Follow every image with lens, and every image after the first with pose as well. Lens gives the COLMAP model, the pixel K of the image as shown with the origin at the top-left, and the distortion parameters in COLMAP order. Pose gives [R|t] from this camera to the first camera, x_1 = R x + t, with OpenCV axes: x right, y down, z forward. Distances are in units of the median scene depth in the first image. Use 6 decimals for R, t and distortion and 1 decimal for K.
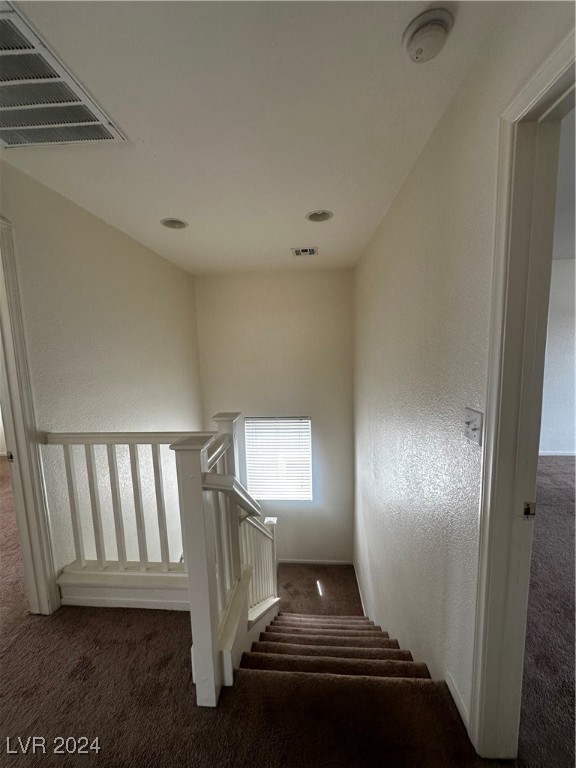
lens RADIAL K [[306.4, 0, 287.5], [0, 306.4, 384.0], [0, 0, 1]] dist [-0.001268, 0.000311]
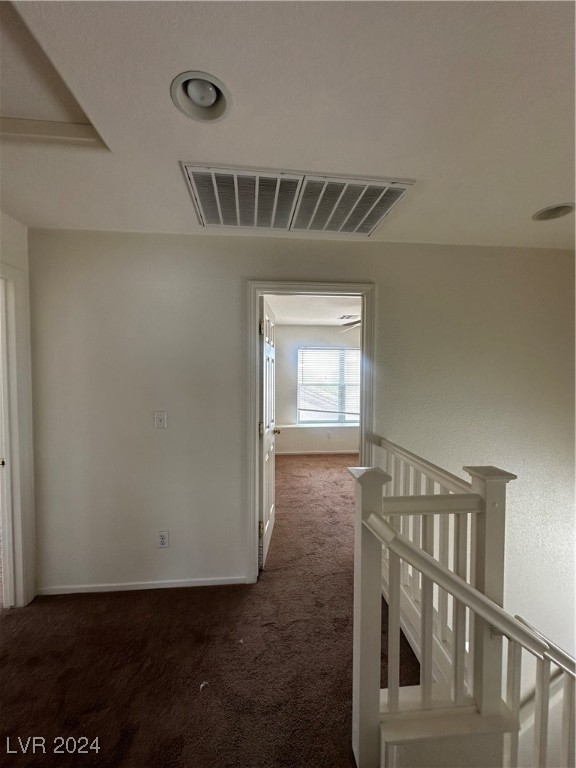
lens RADIAL K [[306.4, 0, 287.5], [0, 306.4, 384.0], [0, 0, 1]] dist [-0.001268, 0.000311]
pose [[0.154873, 0.060955, -0.986052, 0.433621], [-0.126135, 0.991146, 0.041459, -0.072937], [0.979849, 0.117954, 0.161191, 0.402865]]
